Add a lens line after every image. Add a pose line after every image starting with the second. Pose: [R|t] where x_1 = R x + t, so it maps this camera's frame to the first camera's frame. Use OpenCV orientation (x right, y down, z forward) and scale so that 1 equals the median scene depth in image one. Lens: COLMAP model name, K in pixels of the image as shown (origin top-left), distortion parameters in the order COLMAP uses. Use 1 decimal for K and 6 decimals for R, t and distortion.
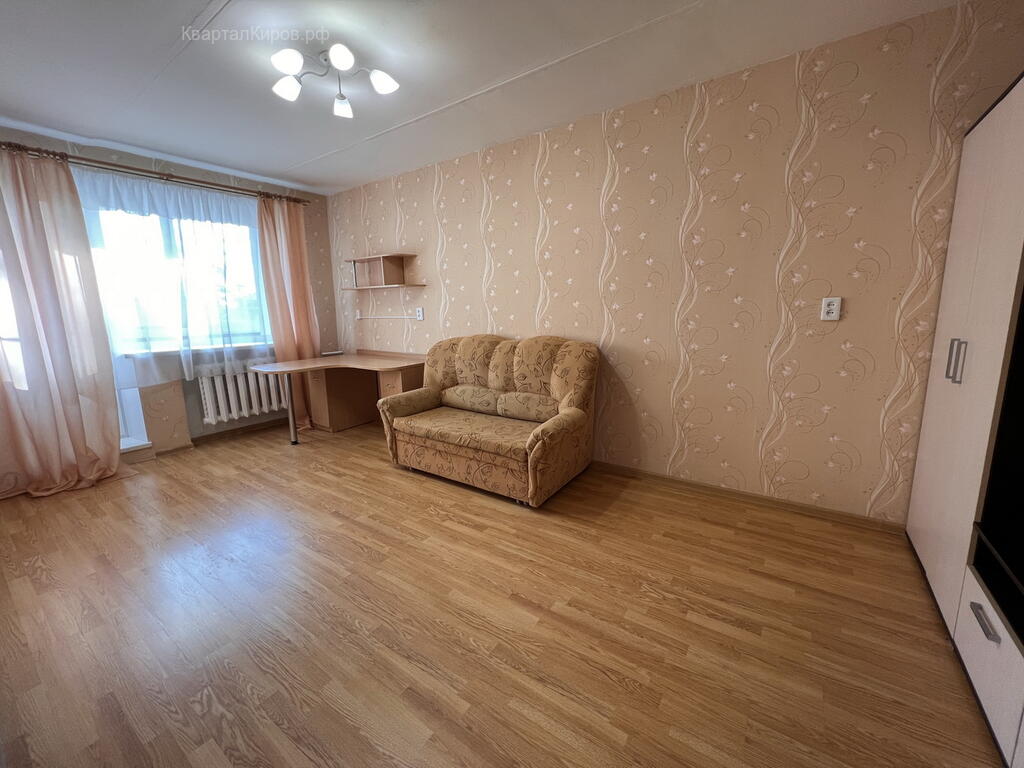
lens RADIAL K [[410.0, 0, 510.1], [0, 410.0, 384.8], [0, 0, 1]] dist [-0.000687, 0.000153]
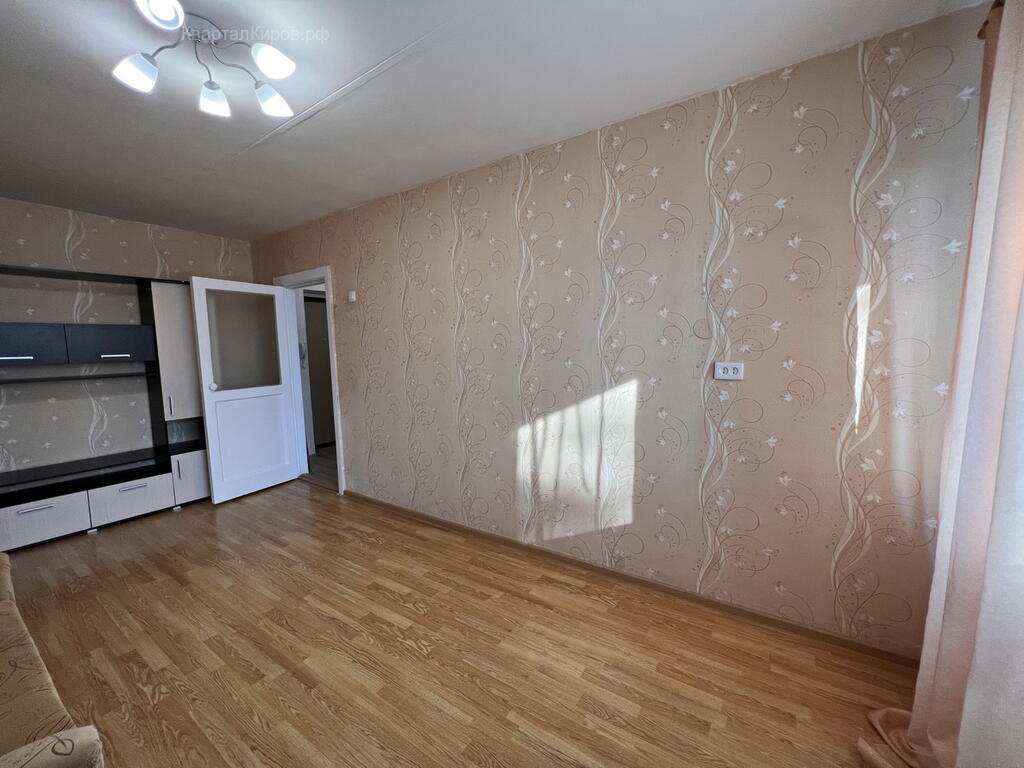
lens RADIAL K [[410.0, 0, 510.1], [0, 410.0, 384.8], [0, 0, 1]] dist [-0.000687, 0.000153]
pose [[-0.999268, 0.037422, -0.007956, -0.603504], [0.033827, 0.961352, 0.273235, -0.253298], [0.017874, 0.272766, -0.961914, 1.199842]]
